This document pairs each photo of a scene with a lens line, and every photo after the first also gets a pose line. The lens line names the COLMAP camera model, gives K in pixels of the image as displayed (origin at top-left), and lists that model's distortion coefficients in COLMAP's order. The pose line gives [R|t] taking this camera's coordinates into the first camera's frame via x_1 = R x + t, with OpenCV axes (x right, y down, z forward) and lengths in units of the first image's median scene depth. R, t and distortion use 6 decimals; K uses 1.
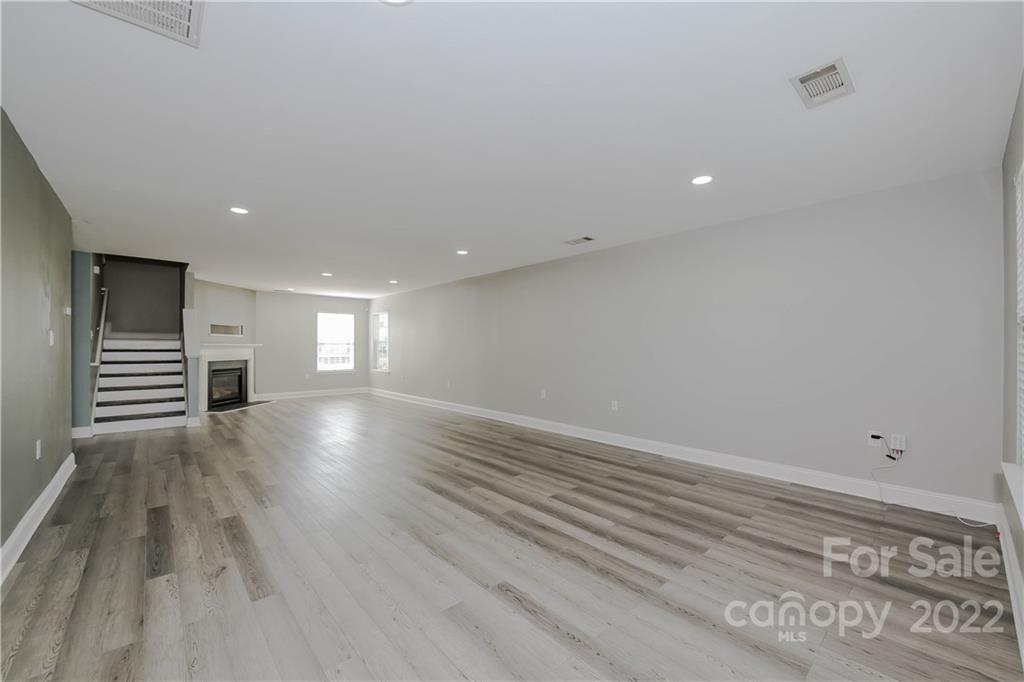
lens RADIAL K [[412.8, 0, 512.1], [0, 412.8, 344.8], [0, 0, 1]] dist [-0.003672, -0.000762]
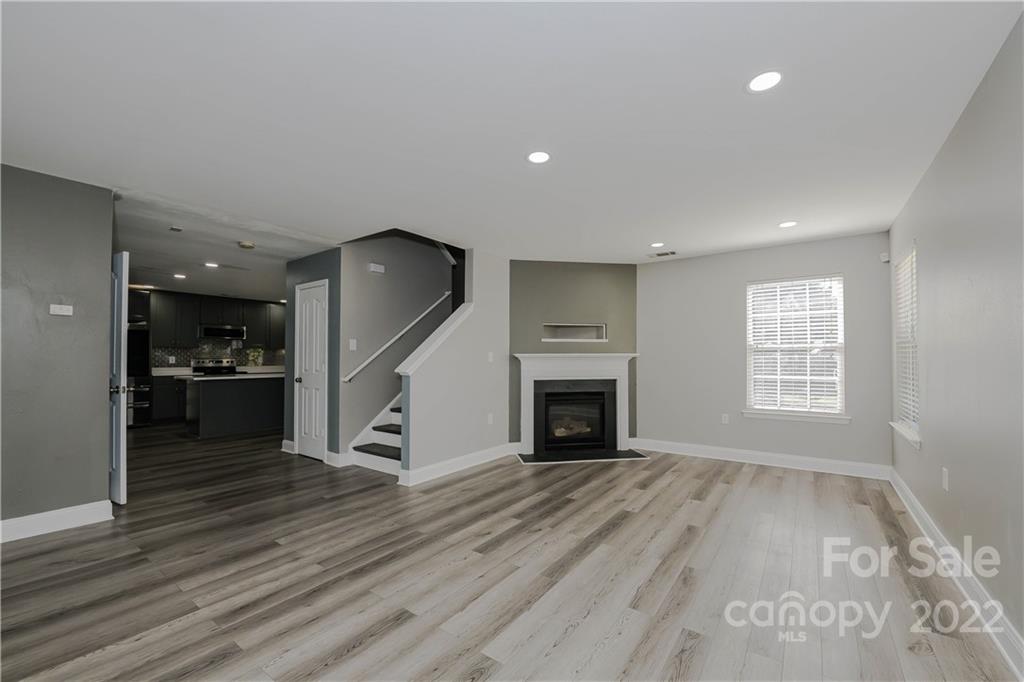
lens RADIAL K [[412.8, 0, 515.9], [0, 412.8, 346.2], [0, 0, 1]] dist [-0.003672, -0.000762]
pose [[0.213657, -0.033244, -0.976343, -0.074386], [0.006696, 0.999447, -0.032566, 0.005601], [0.976886, 0.000420, 0.213761, 0.712836]]
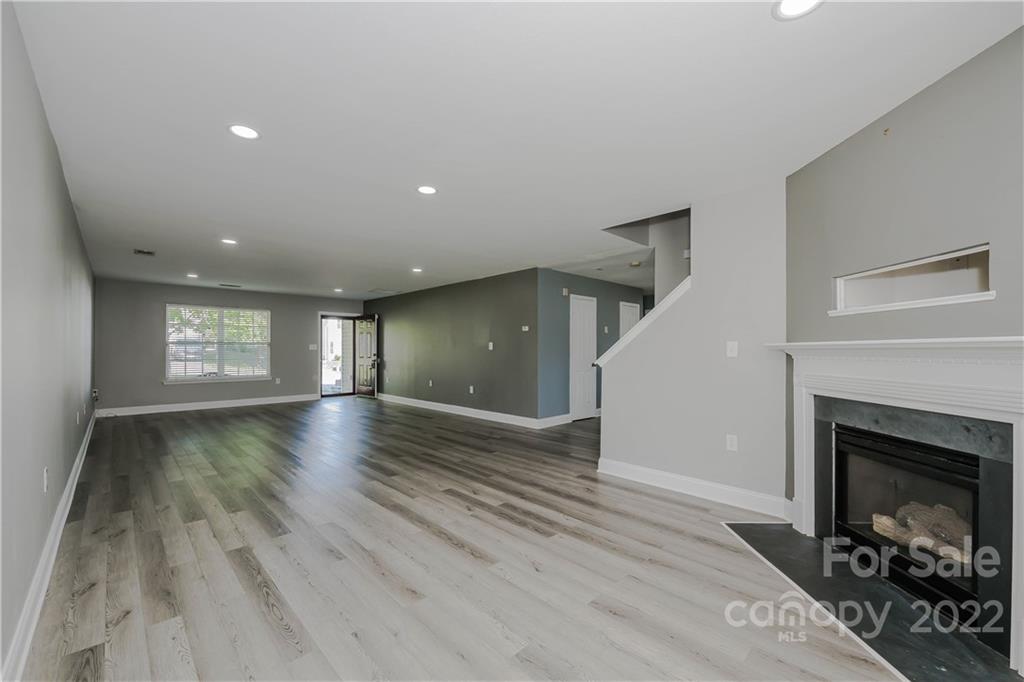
lens RADIAL K [[412.8, 0, 514.7], [0, 412.8, 346.5], [0, 0, 1]] dist [-0.003672, -0.000762]
pose [[-0.999445, -0.004290, -0.033028, -0.413953], [-0.003827, 0.999894, -0.014068, 0.005524], [0.033085, -0.013934, -0.999355, 1.148671]]
